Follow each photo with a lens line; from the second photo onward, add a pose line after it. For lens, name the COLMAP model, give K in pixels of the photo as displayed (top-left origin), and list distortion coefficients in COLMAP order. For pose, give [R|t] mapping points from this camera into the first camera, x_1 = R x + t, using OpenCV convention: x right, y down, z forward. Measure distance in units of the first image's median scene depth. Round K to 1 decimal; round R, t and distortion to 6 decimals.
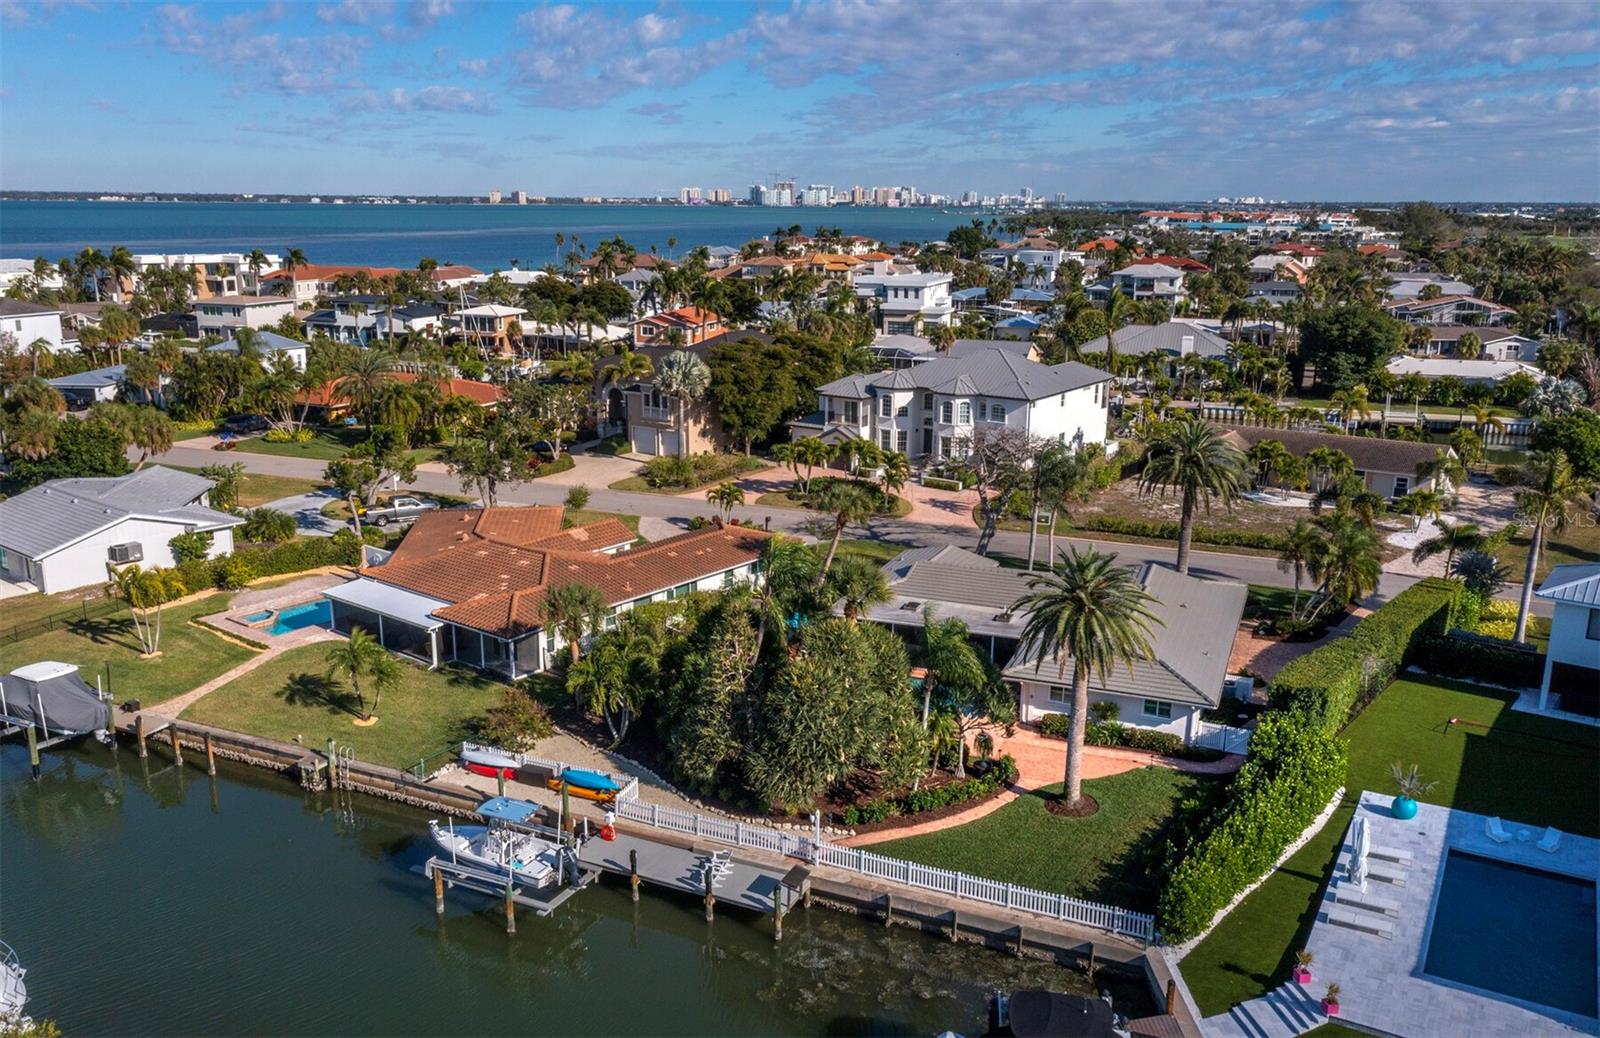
lens RADIAL K [[1310.5, 0, 800.0], [0, 1310.5, 519.0], [0, 0, 1]] dist [-0.022802, 0.079821]
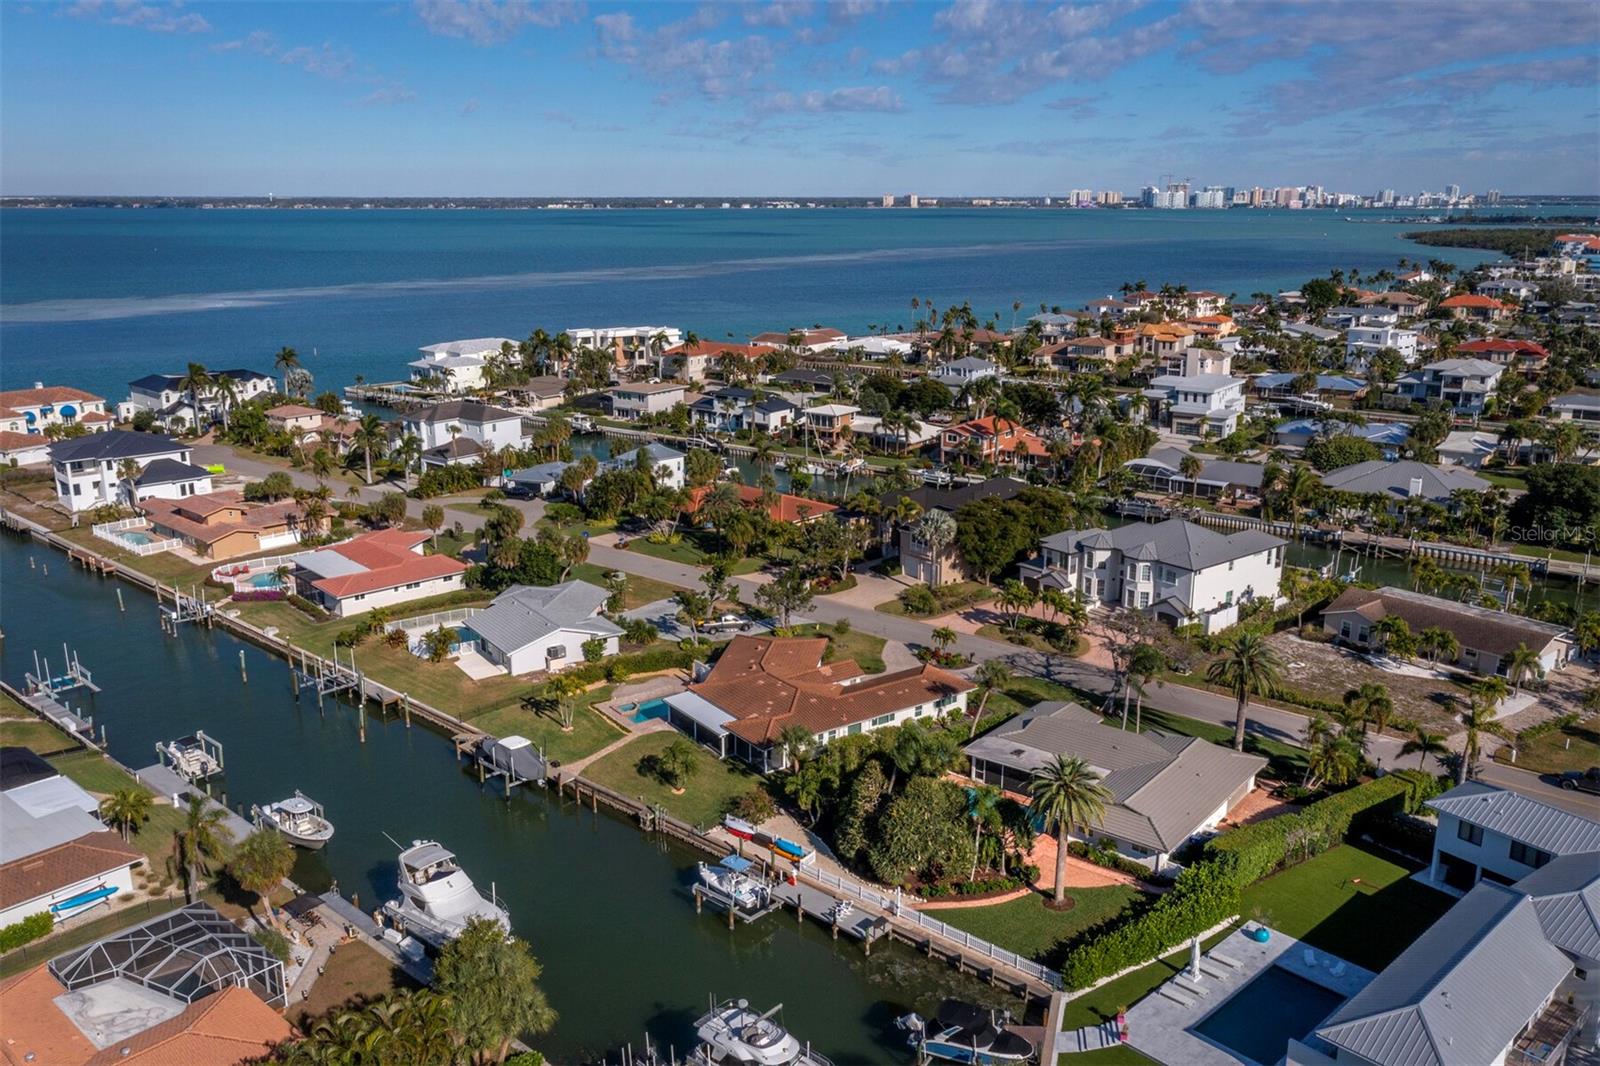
lens RADIAL K [[1287.0, 0, 799.4], [0, 1287.0, 526.1], [0, 0, 1]] dist [-0.011933, 0.052887]
pose [[0.958203, 0.064332, -0.278762, 0.235821], [-0.062092, 0.997928, 0.016867, -0.202222], [0.279269, 0.001147, 0.960212, -0.507451]]
